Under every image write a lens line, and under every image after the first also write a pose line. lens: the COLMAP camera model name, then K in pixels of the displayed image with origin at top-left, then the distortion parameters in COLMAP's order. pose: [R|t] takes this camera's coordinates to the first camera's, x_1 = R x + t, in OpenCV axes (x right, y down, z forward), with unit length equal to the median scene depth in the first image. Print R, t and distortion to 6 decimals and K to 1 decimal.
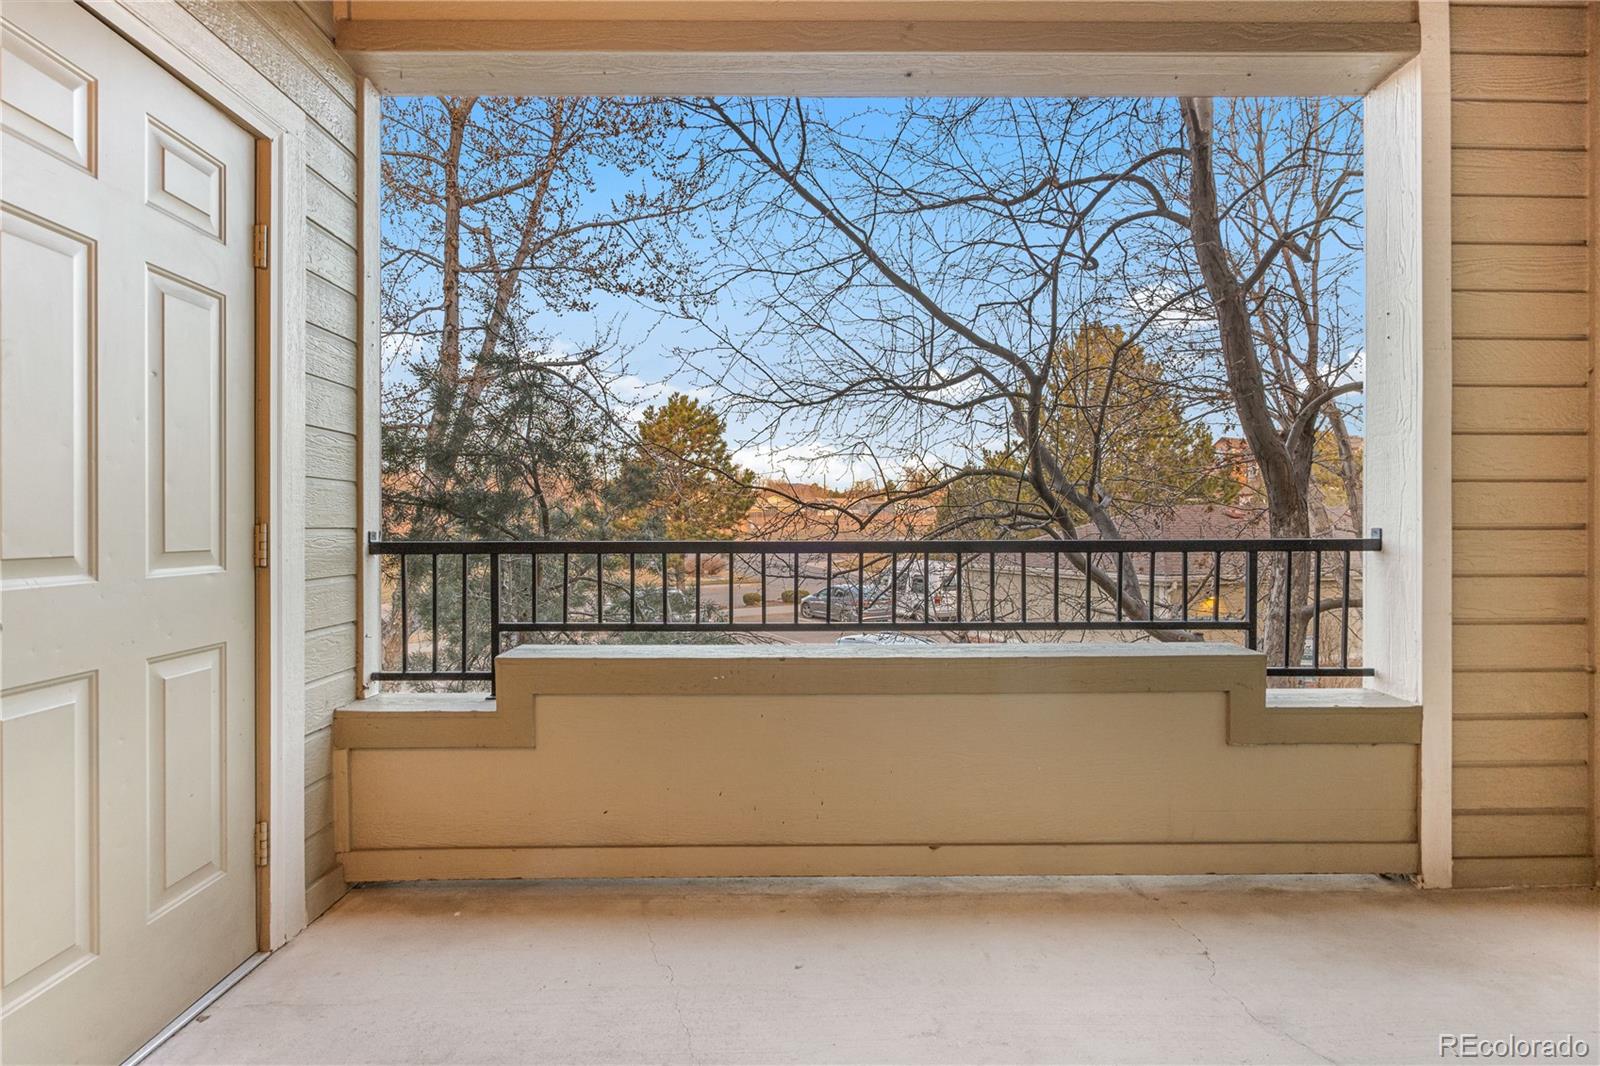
lens RADIAL K [[794.2, 0, 804.1], [0, 794.2, 524.6], [0, 0, 1]] dist [-0.008174, 0.003051]
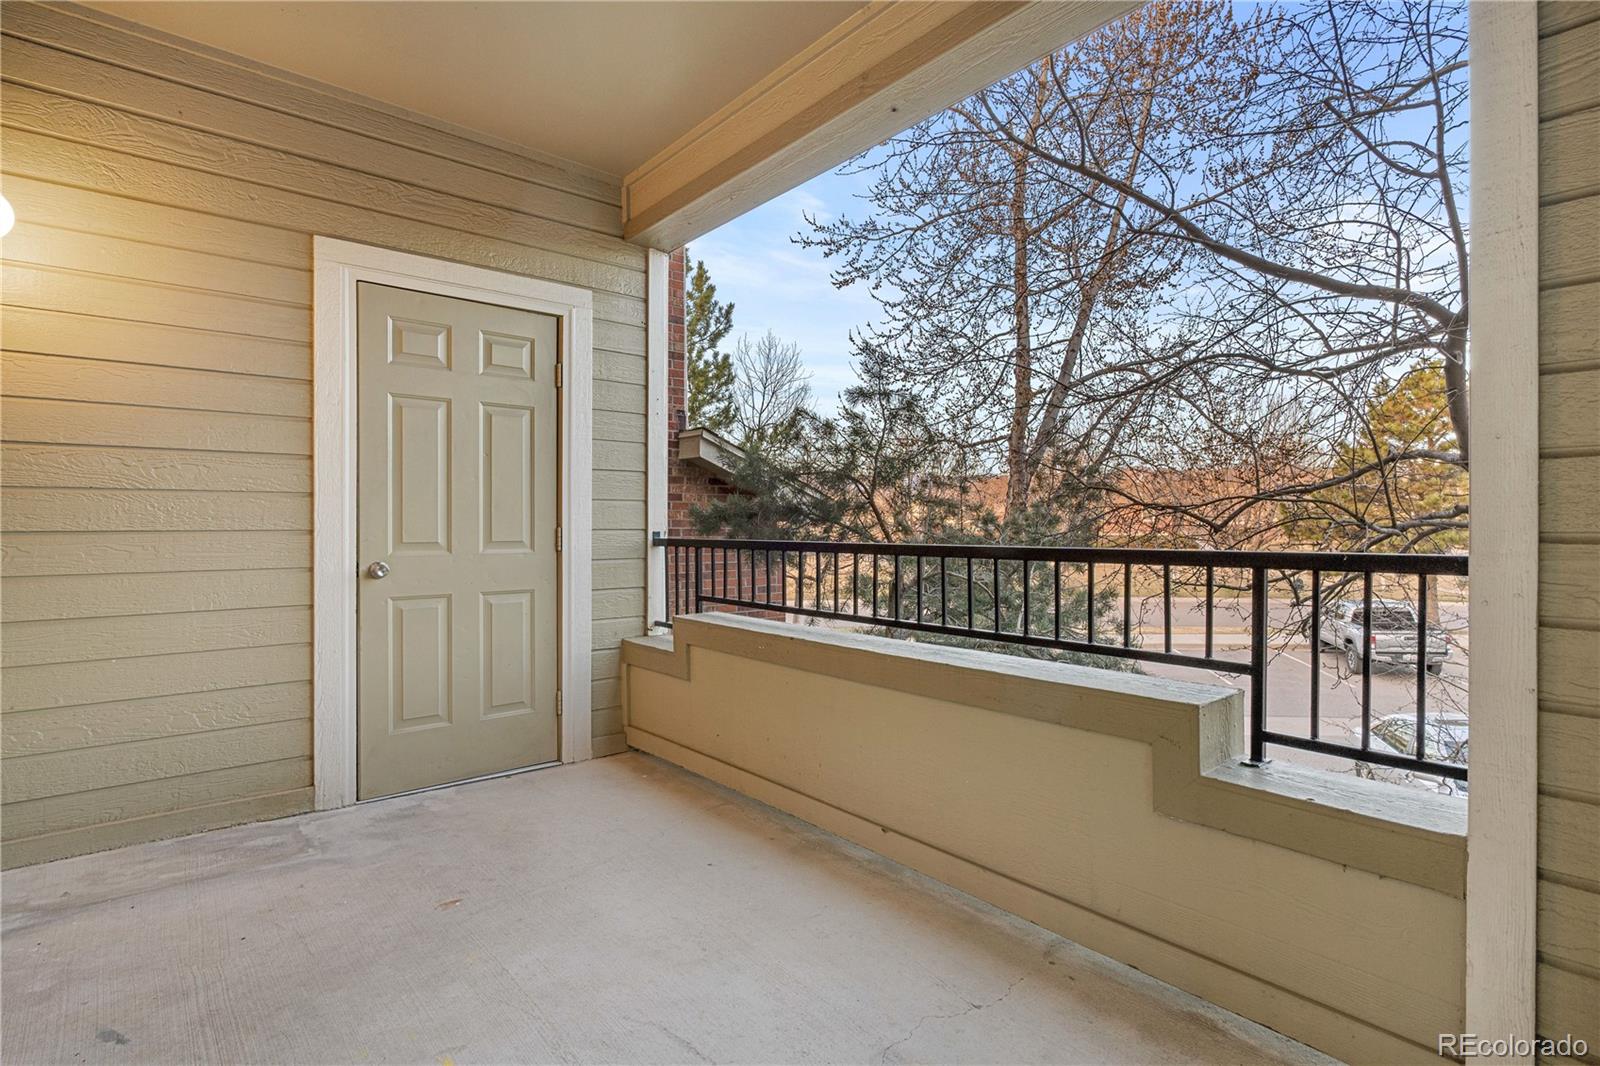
lens RADIAL K [[794.2, 0, 804.1], [0, 794.2, 524.6], [0, 0, 1]] dist [-0.008174, 0.003051]
pose [[0.632467, -0.000068, -0.774587, 0.938345], [0.001130, 0.999999, 0.000835, -0.007532], [0.774586, -0.001404, 0.632467, 0.240203]]
